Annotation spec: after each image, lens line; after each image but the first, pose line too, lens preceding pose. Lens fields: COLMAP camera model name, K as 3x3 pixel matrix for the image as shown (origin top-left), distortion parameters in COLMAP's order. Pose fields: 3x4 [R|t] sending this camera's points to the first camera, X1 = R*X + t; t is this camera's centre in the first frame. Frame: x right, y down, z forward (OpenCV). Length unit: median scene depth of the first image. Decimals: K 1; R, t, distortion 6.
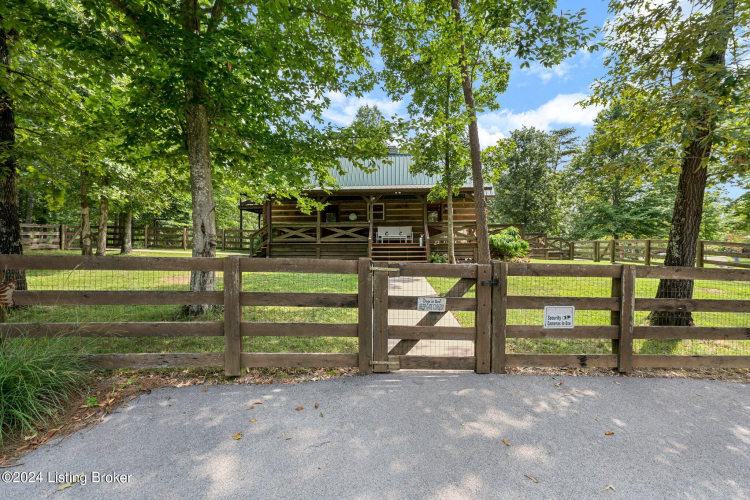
lens RADIAL K [[318.0, 0, 375.3], [0, 318.0, 249.7], [0, 0, 1]] dist [0.000379, 0.000004]
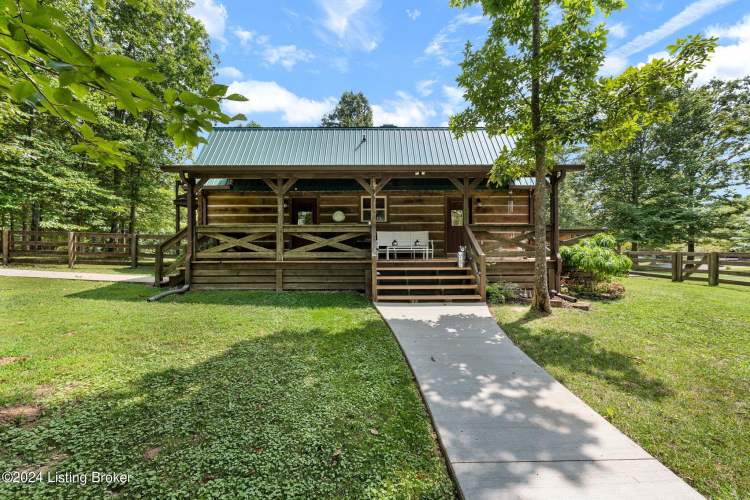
lens RADIAL K [[293.4, 0, 374.9], [0, 293.4, 250.3], [0, 0, 1]] dist [0.001000, 0.000016]
pose [[0.997498, -0.000477, 0.070692, -0.046263], [0.000478, 1.000000, 0.000009, -0.039100], [-0.070692, 0.000025, 0.997498, 0.459862]]
